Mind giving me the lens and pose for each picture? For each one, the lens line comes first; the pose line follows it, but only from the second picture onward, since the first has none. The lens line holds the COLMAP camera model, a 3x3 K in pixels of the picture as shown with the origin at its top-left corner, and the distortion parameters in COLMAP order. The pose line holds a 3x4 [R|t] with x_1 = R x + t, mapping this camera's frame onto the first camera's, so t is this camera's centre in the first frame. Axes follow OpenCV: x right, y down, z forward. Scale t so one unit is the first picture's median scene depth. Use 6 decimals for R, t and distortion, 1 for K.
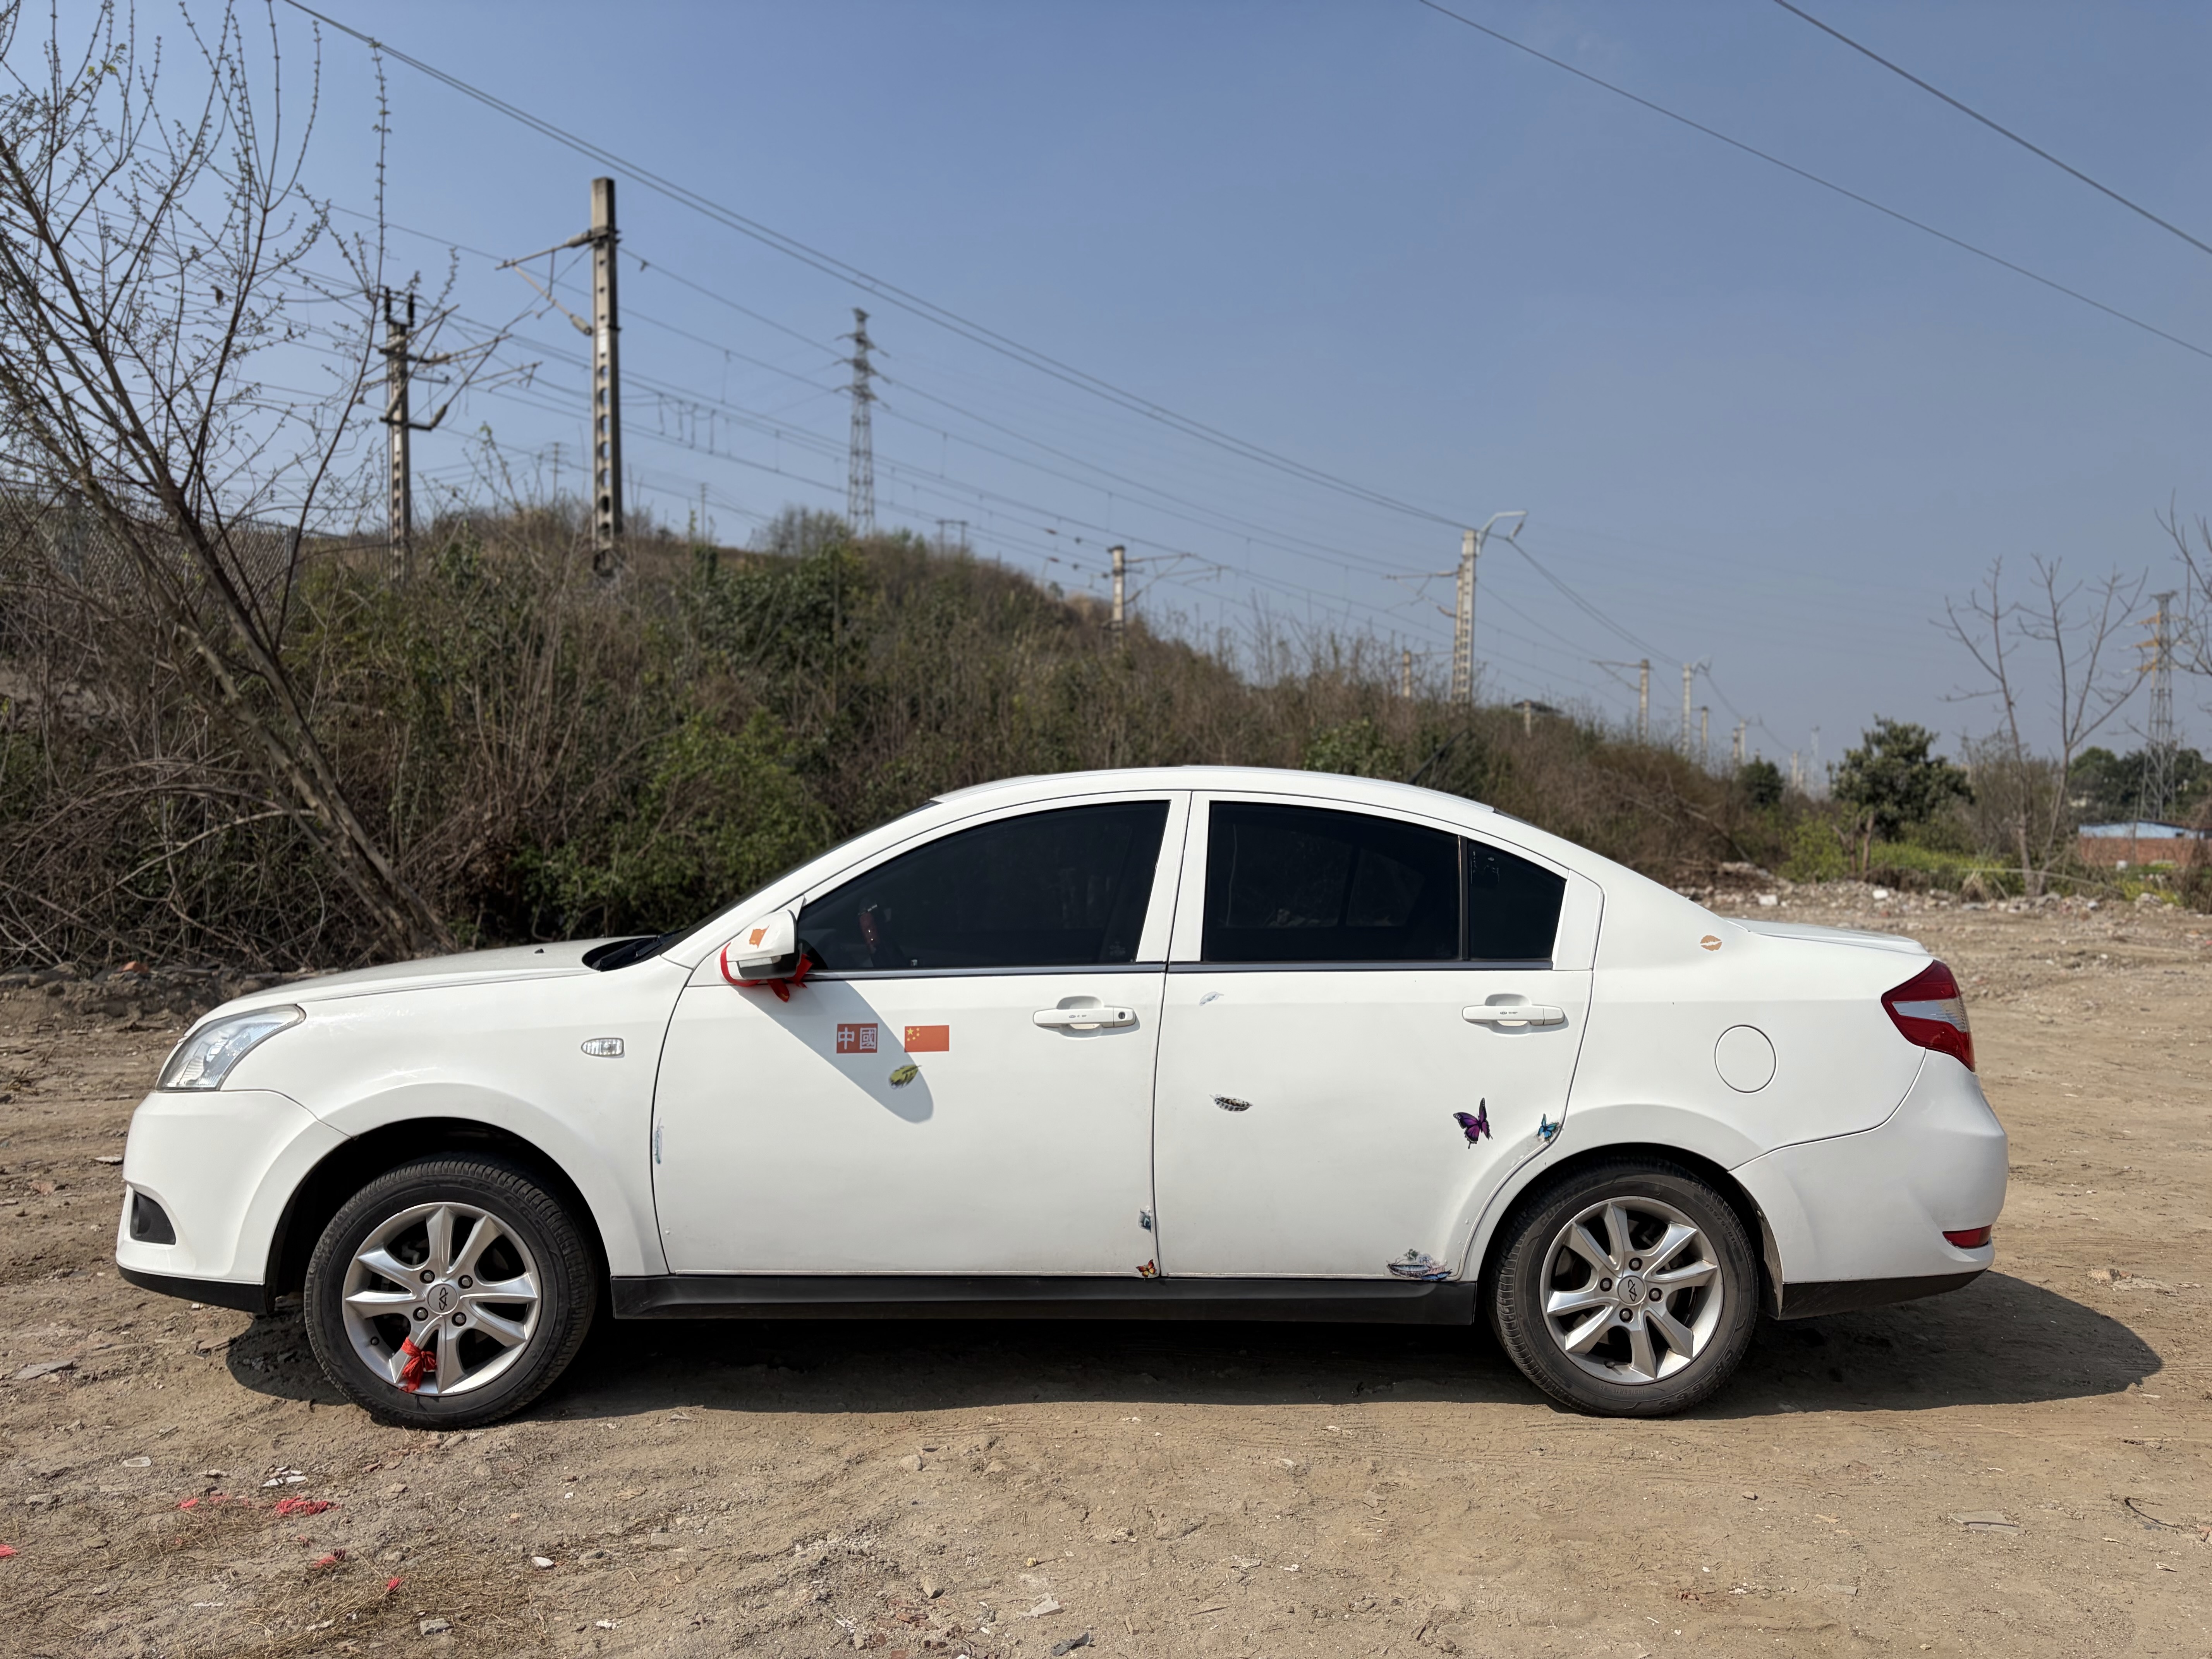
lens RADIAL K [[1699.5, 0, 1111.8], [0, 1699.5, 820.6], [0, 0, 1]] dist [0.044557, -0.065990]
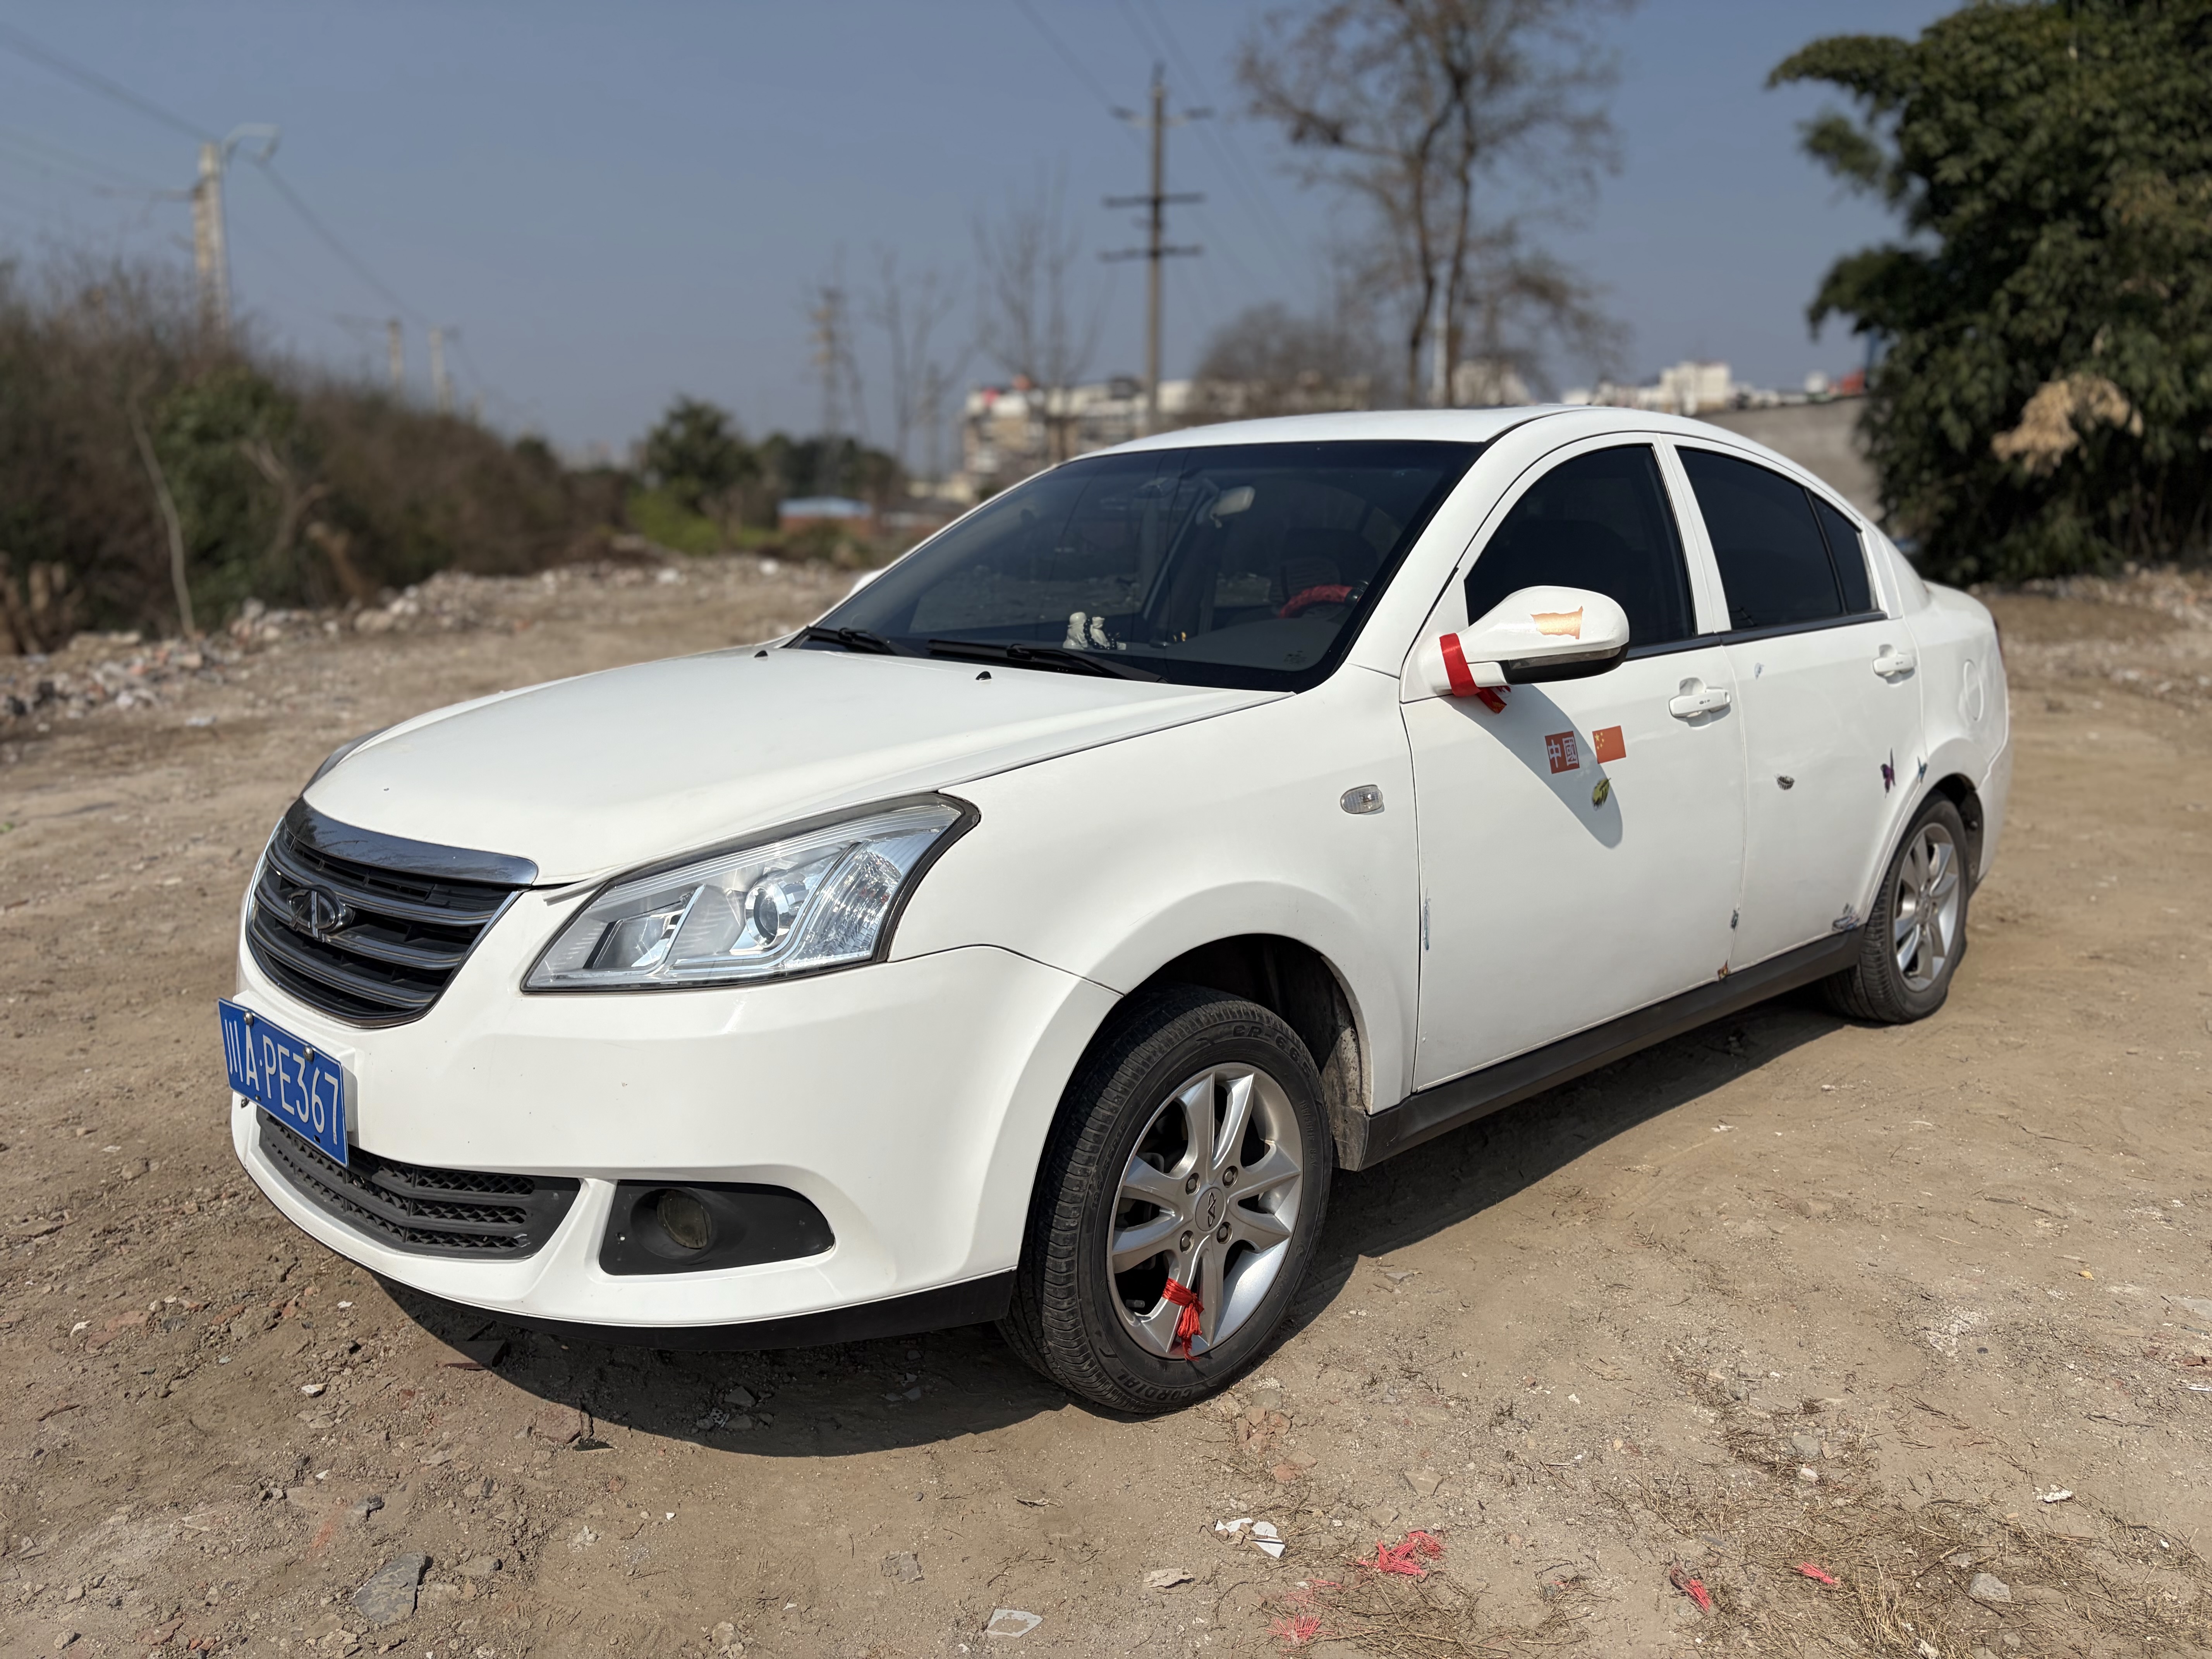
lens RADIAL K [[1710.2, 0, 1138.4], [0, 1710.2, 832.1], [0, 0, 1]] dist [0.020195, -0.007607]
pose [[0.743035, -0.132059, 0.656094, -0.782732], [0.004975, 0.981401, 0.191903, 0.012613], [-0.669234, -0.139327, 0.729872, 0.537511]]
